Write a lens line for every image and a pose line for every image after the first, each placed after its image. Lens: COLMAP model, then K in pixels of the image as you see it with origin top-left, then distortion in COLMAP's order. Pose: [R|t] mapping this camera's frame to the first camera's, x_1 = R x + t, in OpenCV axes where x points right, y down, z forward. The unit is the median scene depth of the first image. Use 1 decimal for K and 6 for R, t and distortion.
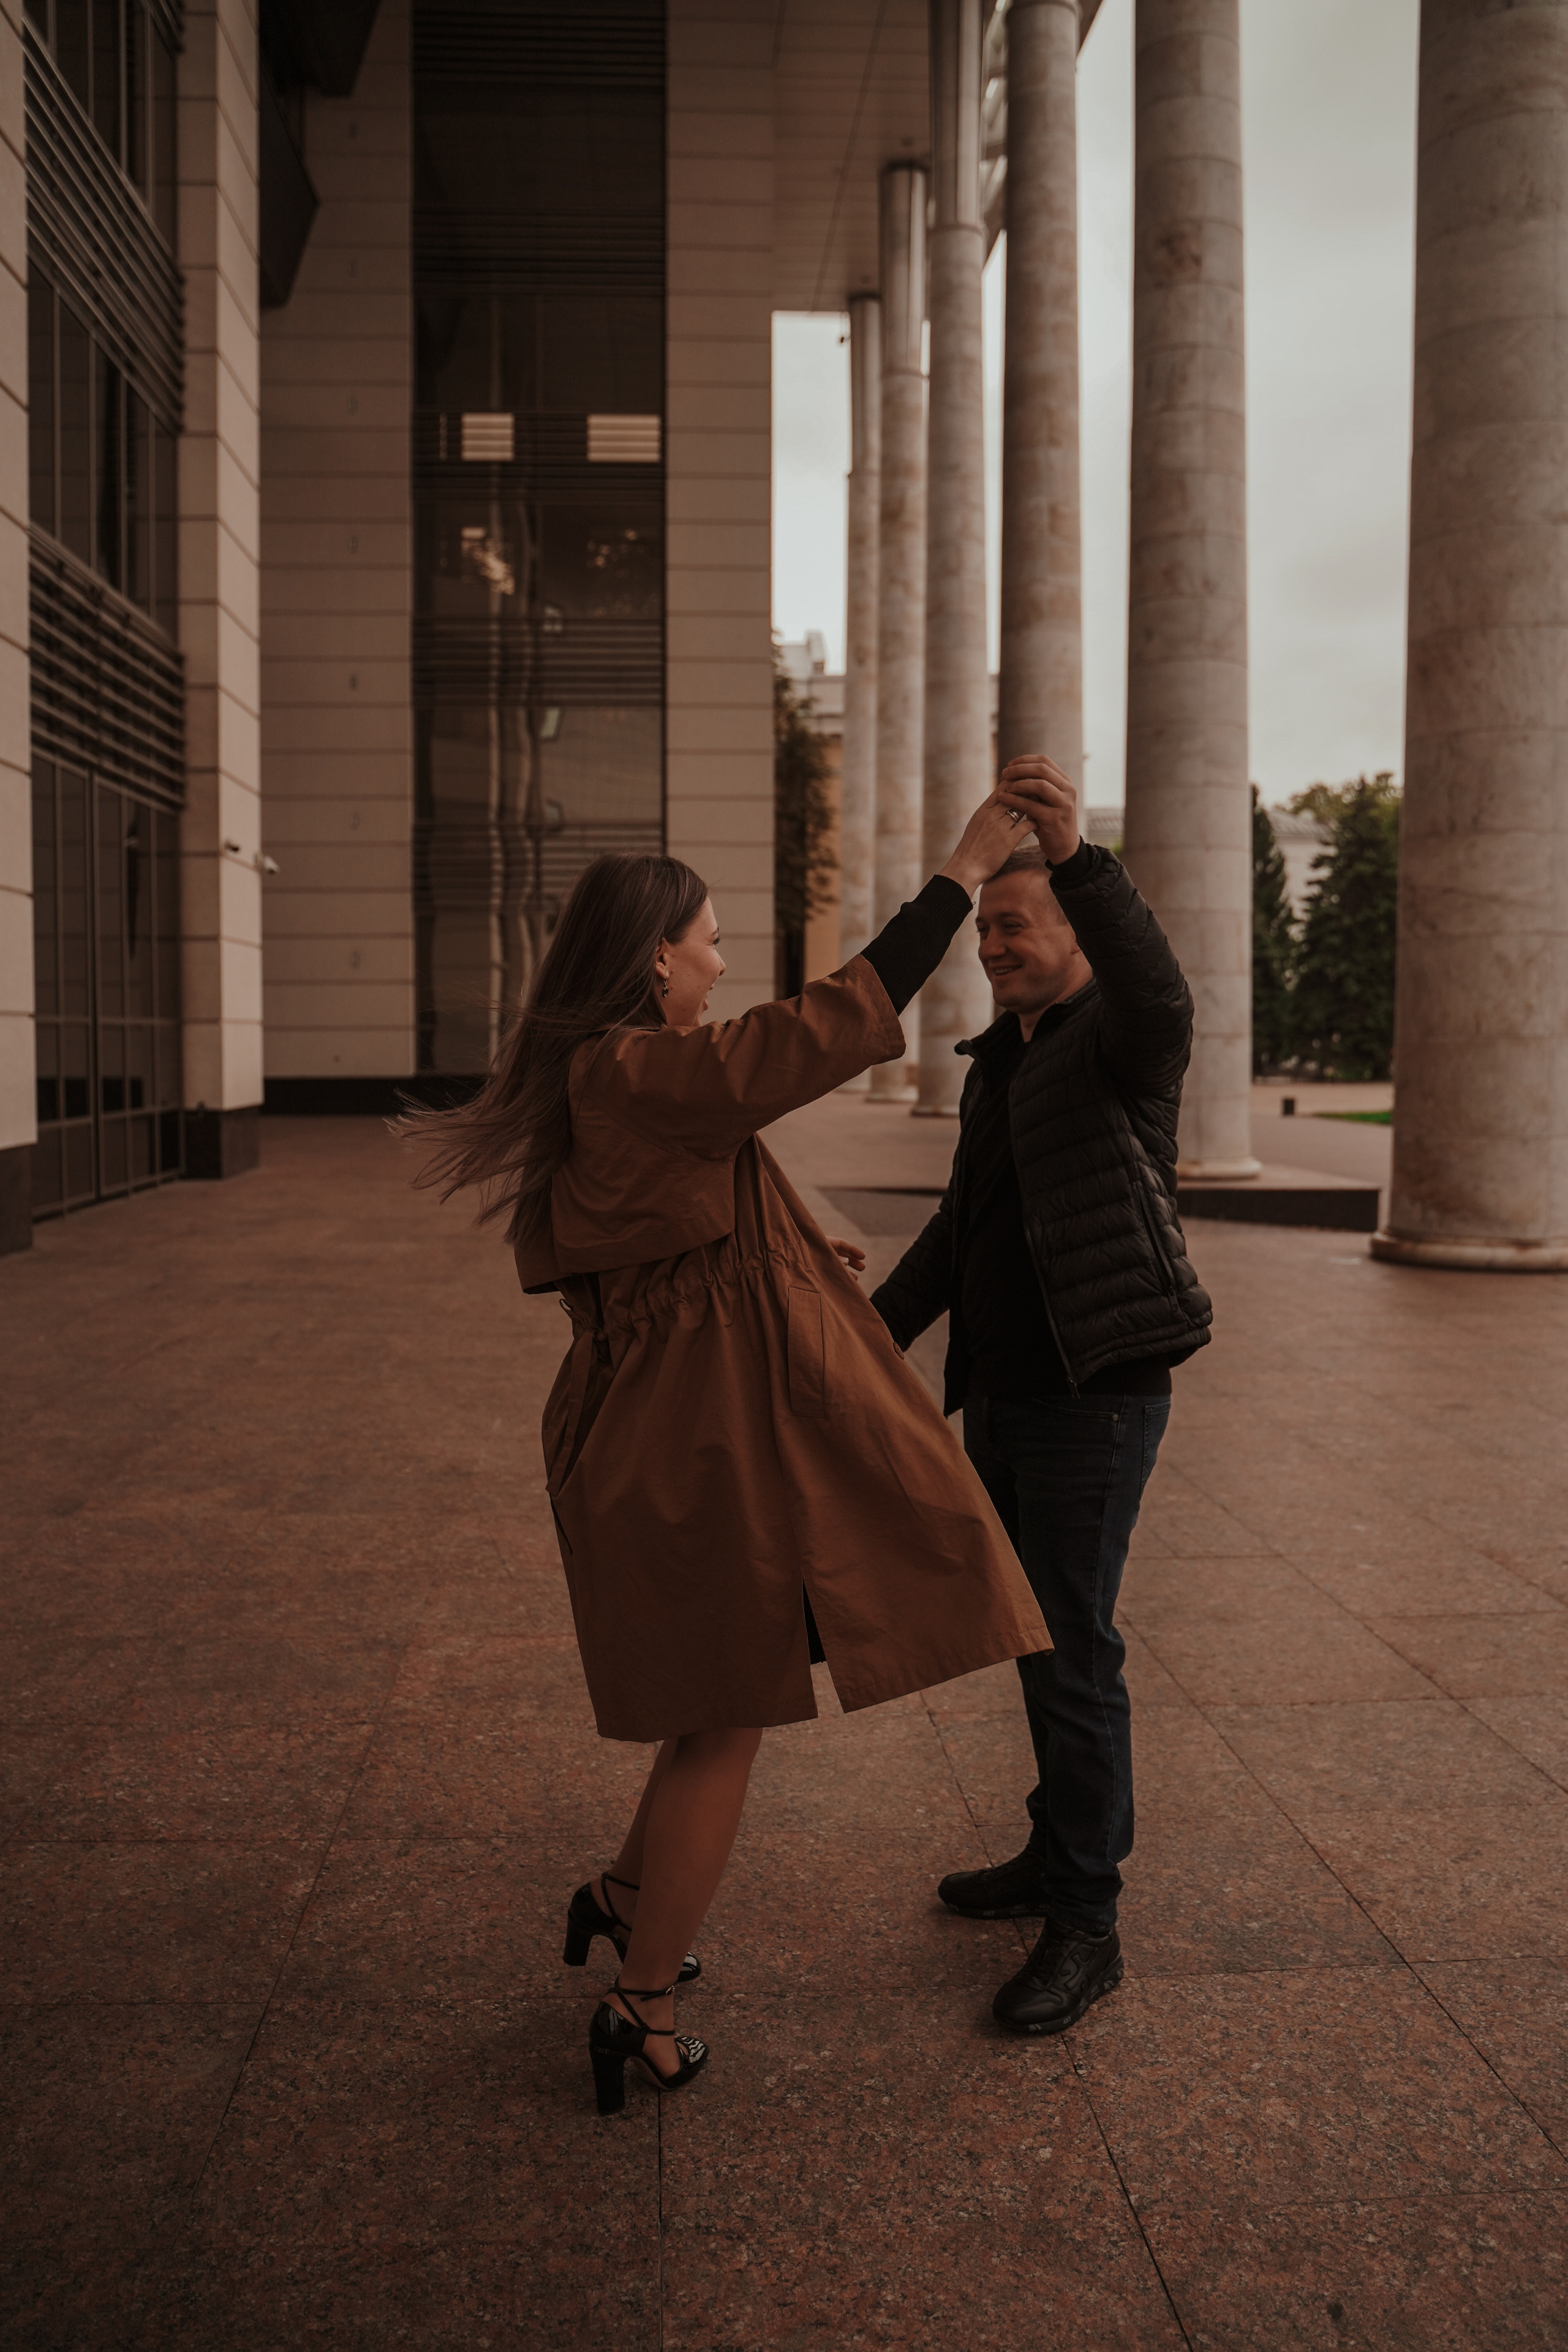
lens RADIAL K [[1885.1, 0, 784.2], [0, 1885.1, 1151.3], [0, 0, 1]] dist [-0.114680, 0.080032]
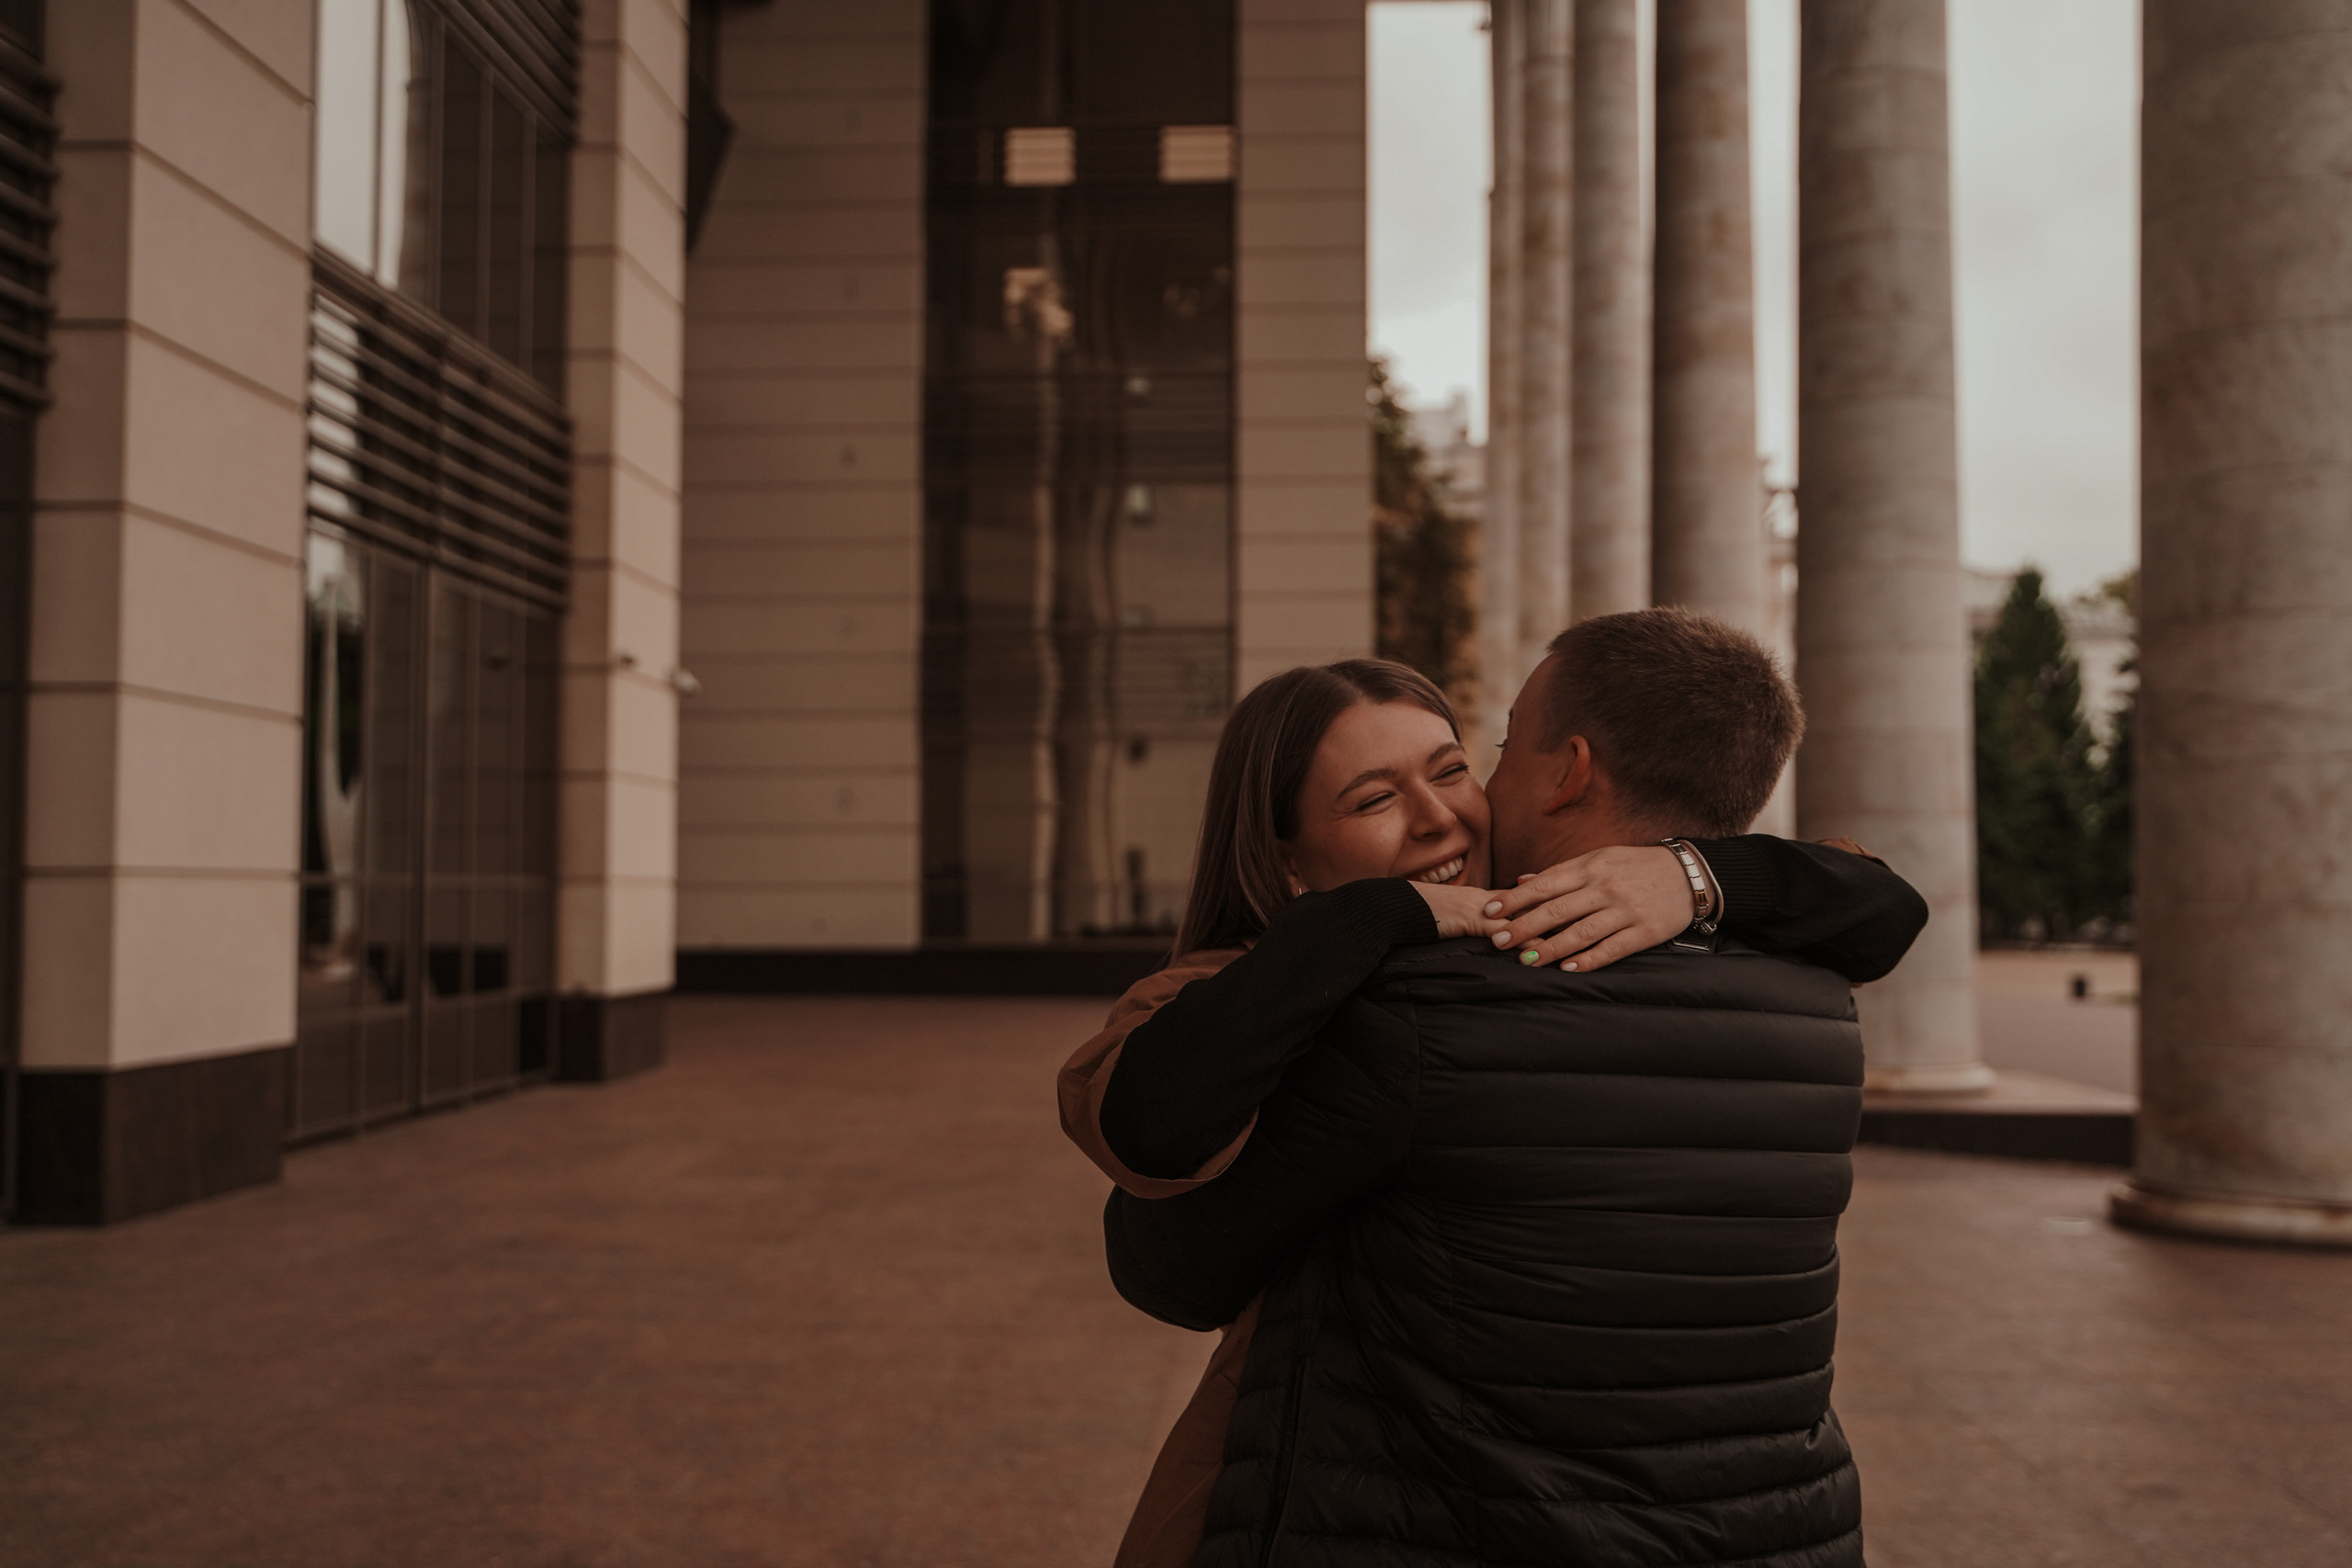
lens RADIAL K [[2341.0, 0, 1176.0], [0, 2341.0, 784.0], [0, 0, 1]] dist [-0.050048, 0.090529]
pose [[0.993174, -0.005420, -0.116519, 0.049174], [-0.007128, 0.994234, -0.106999, -0.007252], [0.116427, 0.107099, 0.987408, 0.057102]]
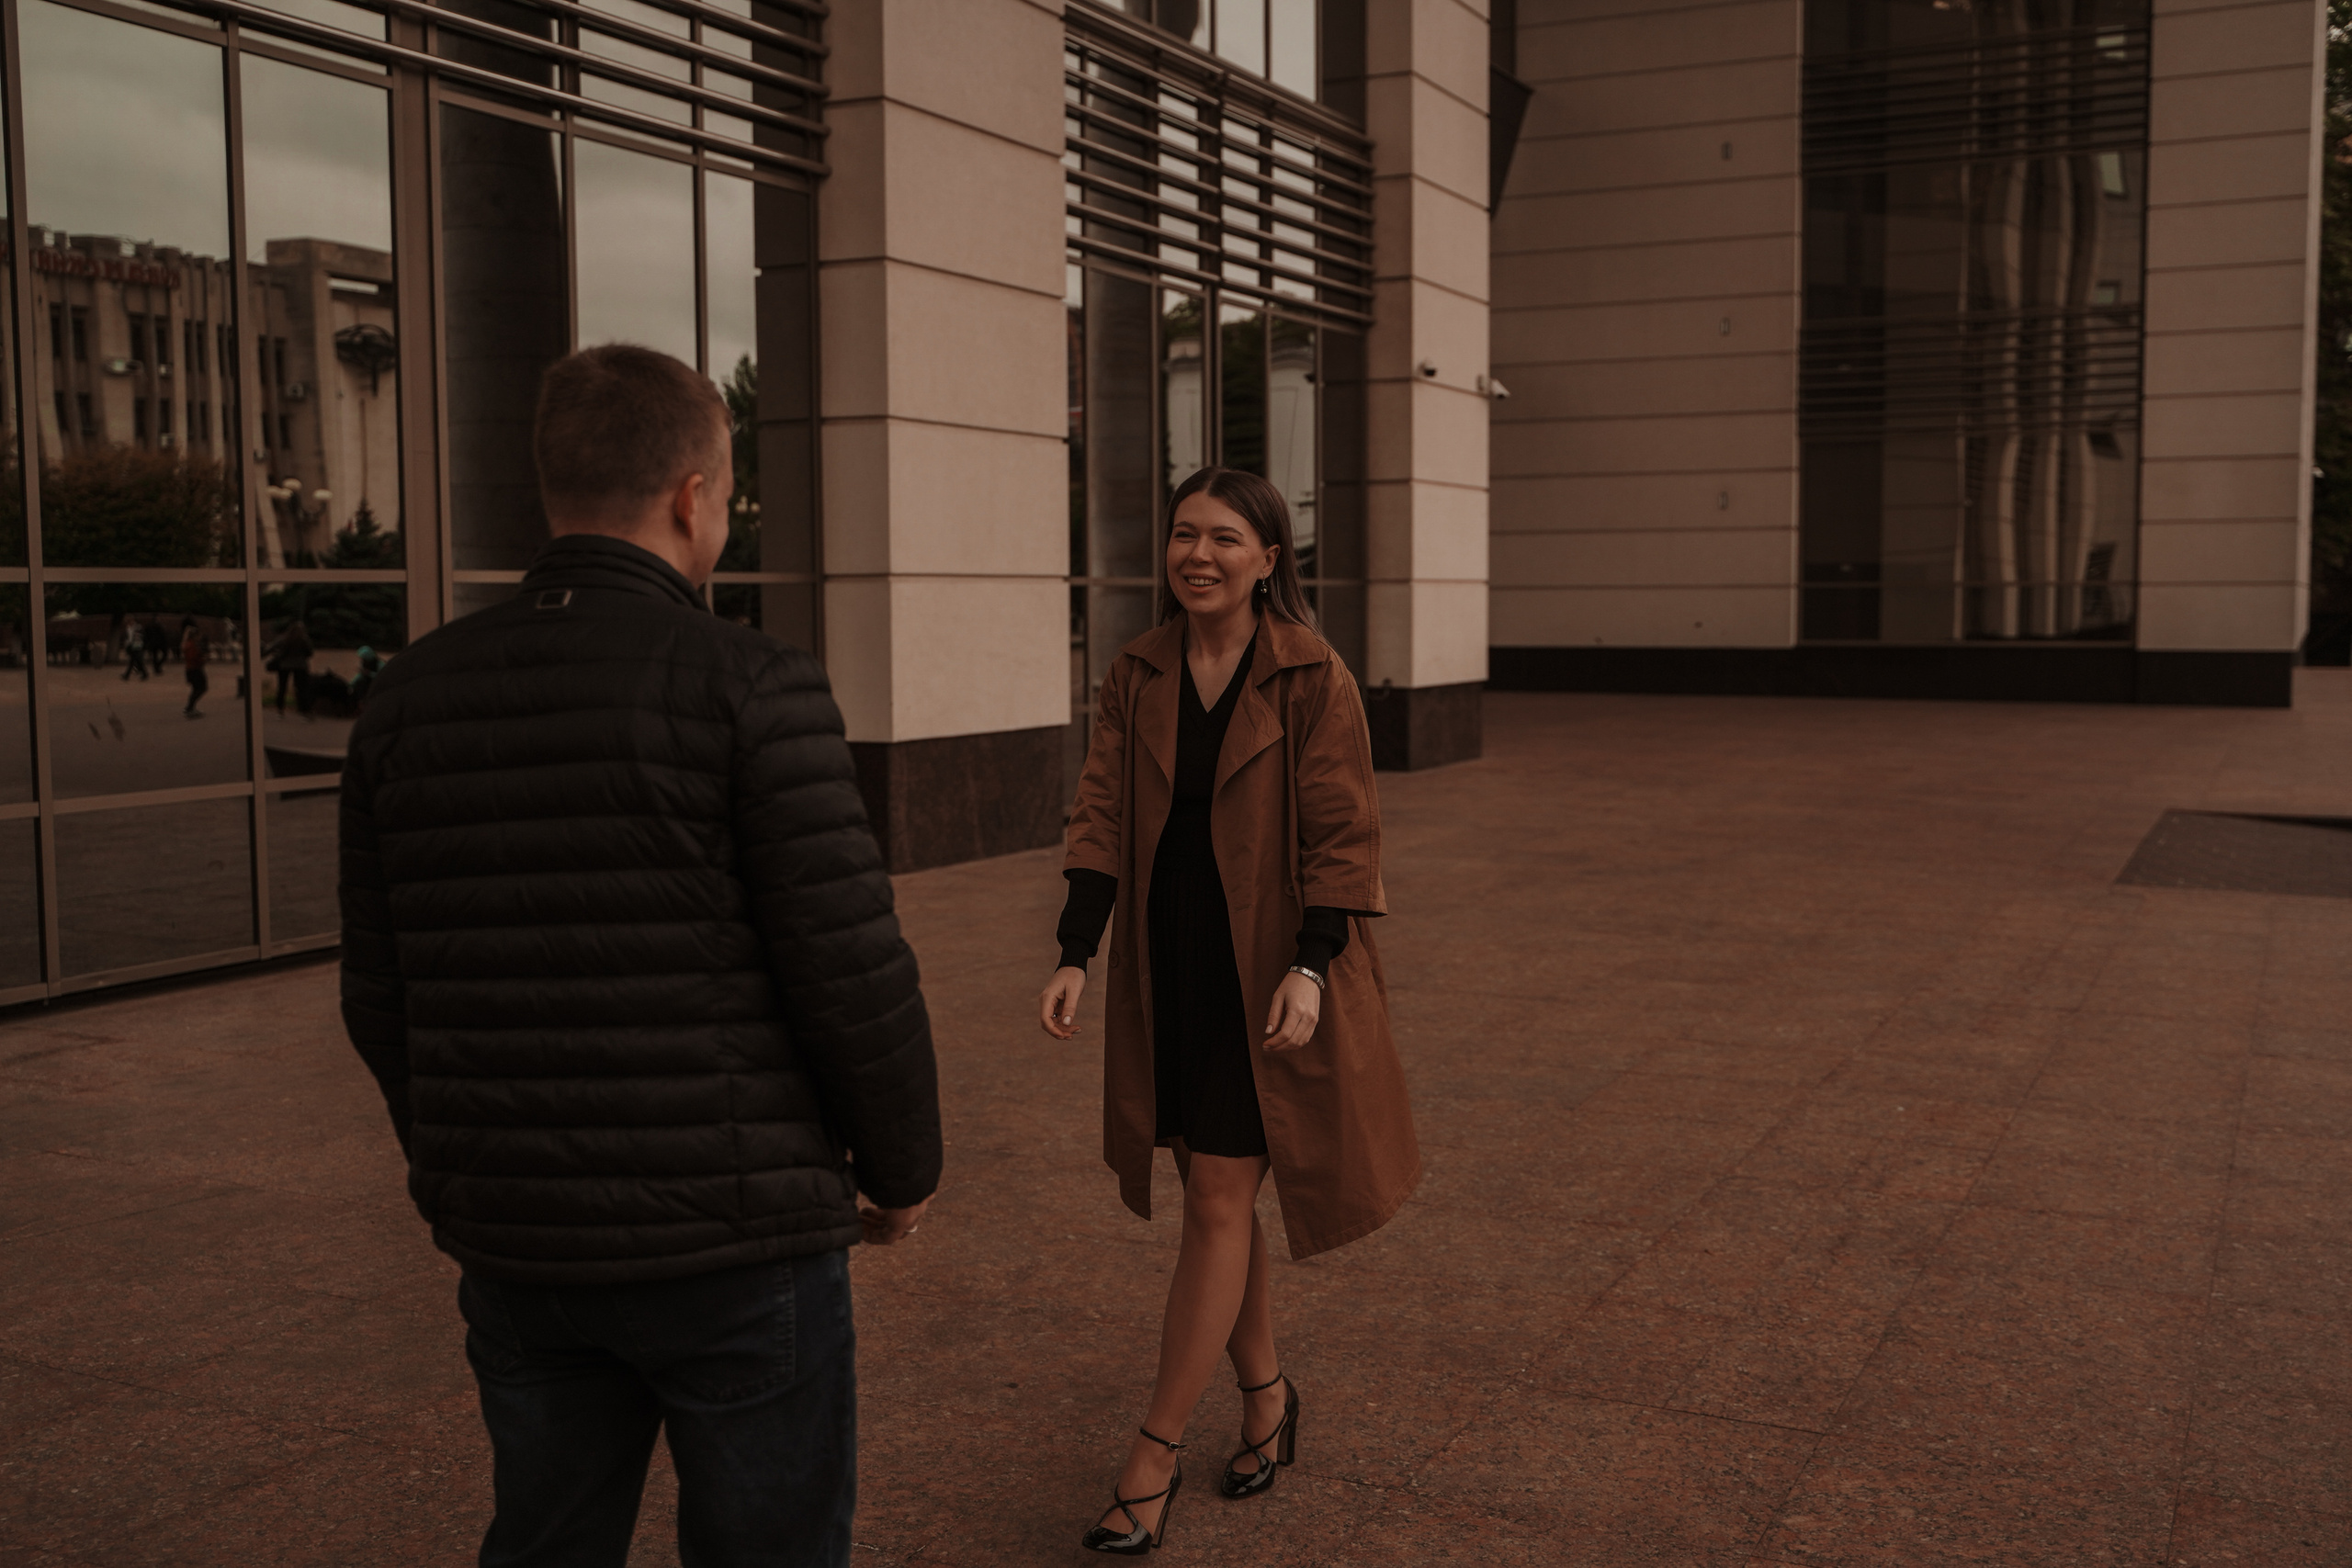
lens RADIAL K [[2320.7, 0, 1193.8], [0, 2320.7, 743.9], [0, 0, 1]] dist [-0.053301, 0.083813]
pose [[0.863032, 0.027232, -0.504415, 0.137494], [-0.025490, 0.999621, 0.010355, -0.005943], [0.504506, 0.003921, 0.863399, 0.062461]]
